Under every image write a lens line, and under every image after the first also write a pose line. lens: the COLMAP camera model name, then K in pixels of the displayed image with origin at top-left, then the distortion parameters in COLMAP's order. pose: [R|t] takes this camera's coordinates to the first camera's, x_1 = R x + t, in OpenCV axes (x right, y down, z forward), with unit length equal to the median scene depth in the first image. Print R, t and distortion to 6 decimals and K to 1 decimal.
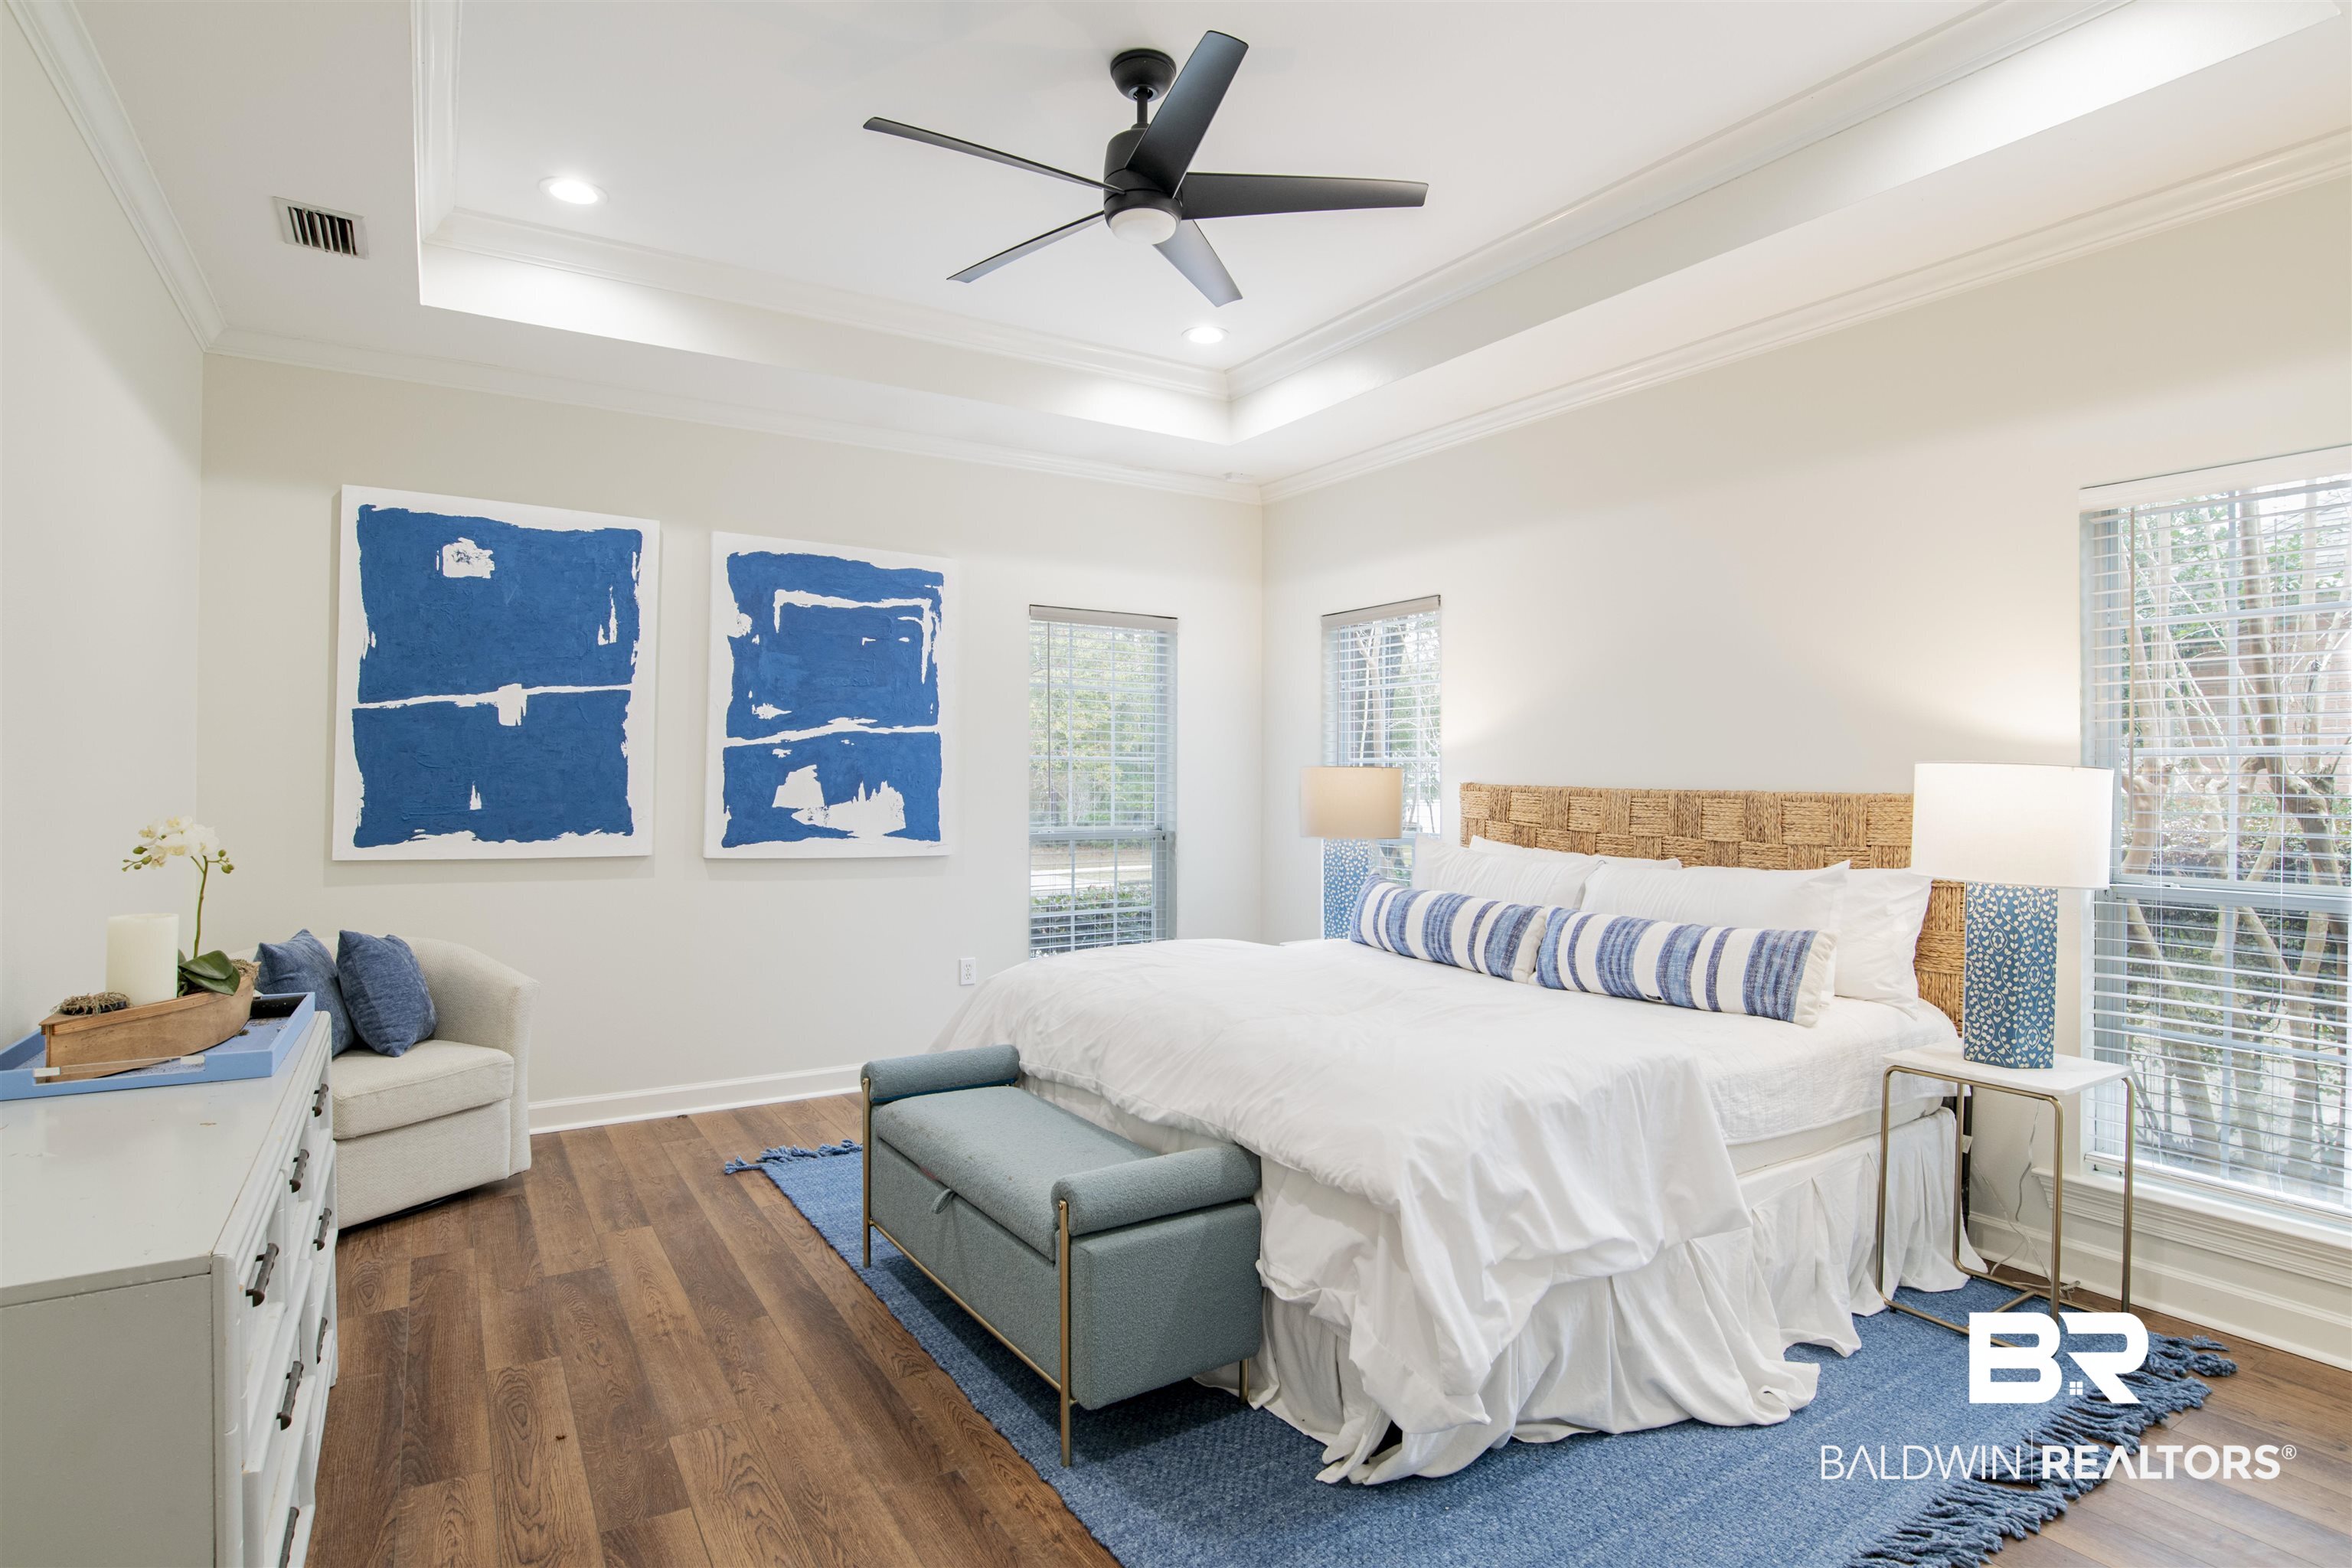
lens RADIAL K [[1199.6, 0, 1190.2], [0, 1199.6, 773.4], [0, 0, 1]] dist [-0.052014, 0.001068]
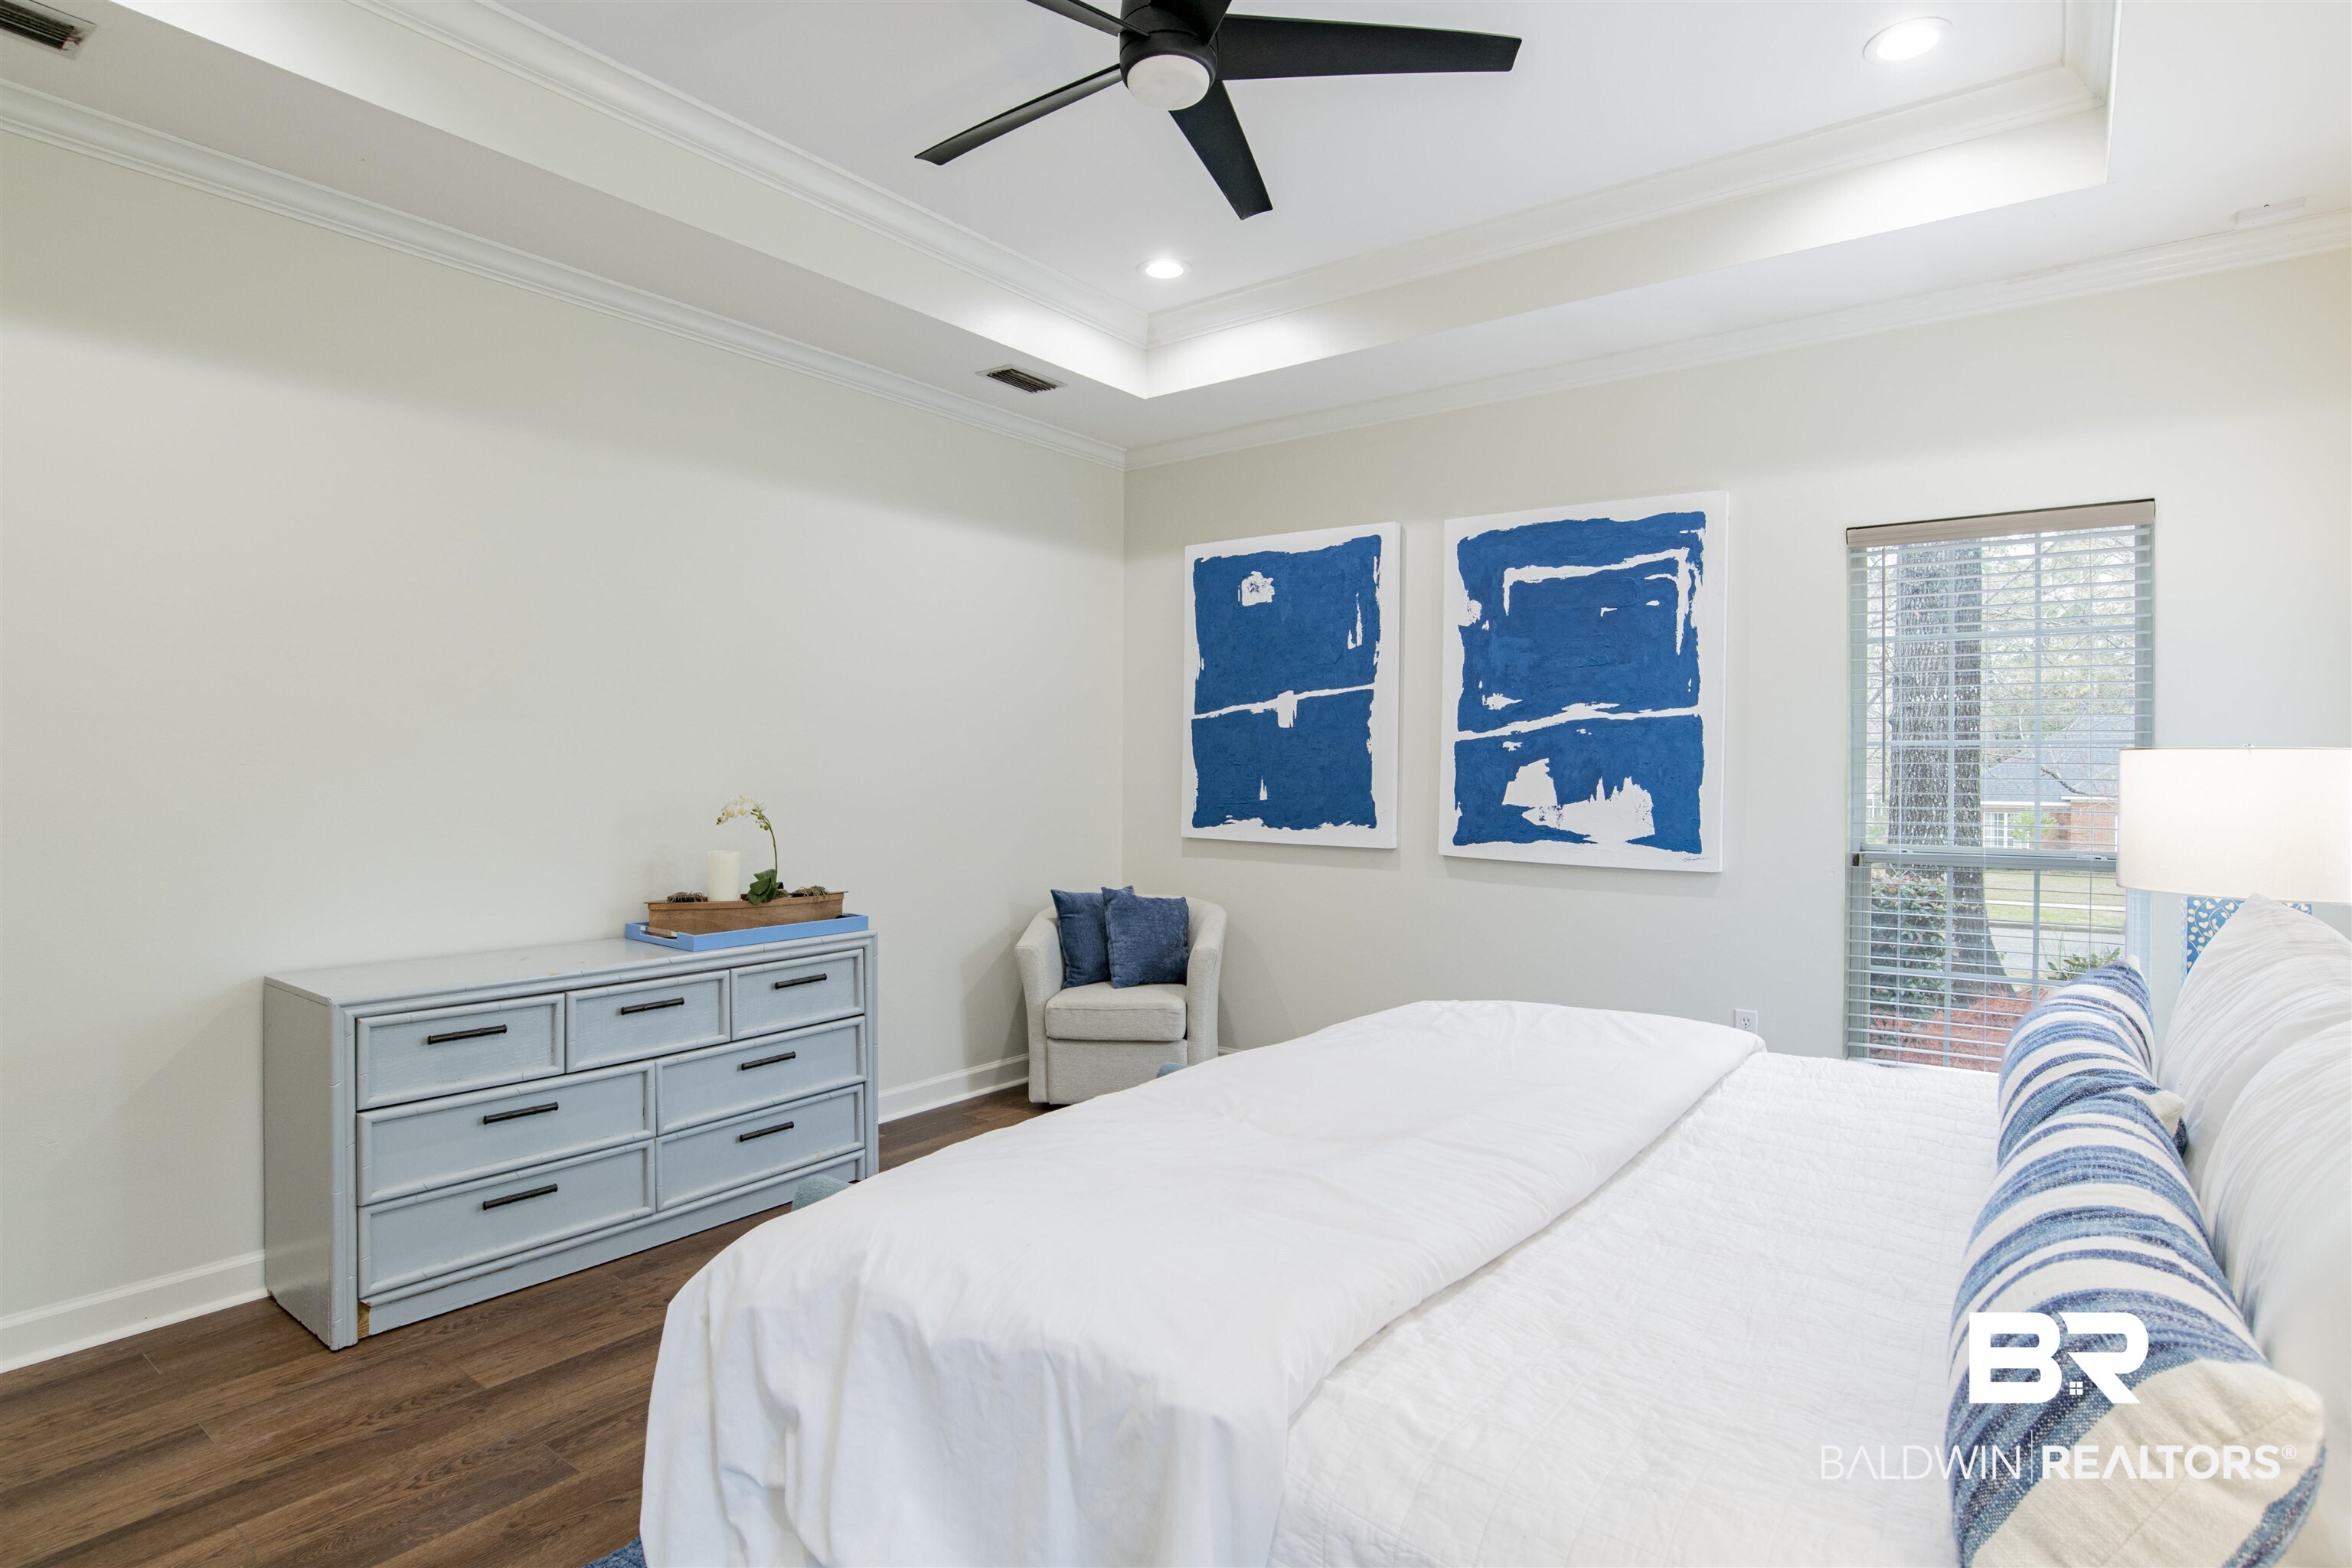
lens RADIAL K [[1199.6, 0, 1190.2], [0, 1199.6, 773.4], [0, 0, 1]] dist [-0.052014, 0.001068]
pose [[0.360187, -0.003174, -0.932875, 0.437026], [0.000223, 0.999994, -0.003317, 0.007210], [0.932880, 0.000987, 0.360186, 0.450259]]
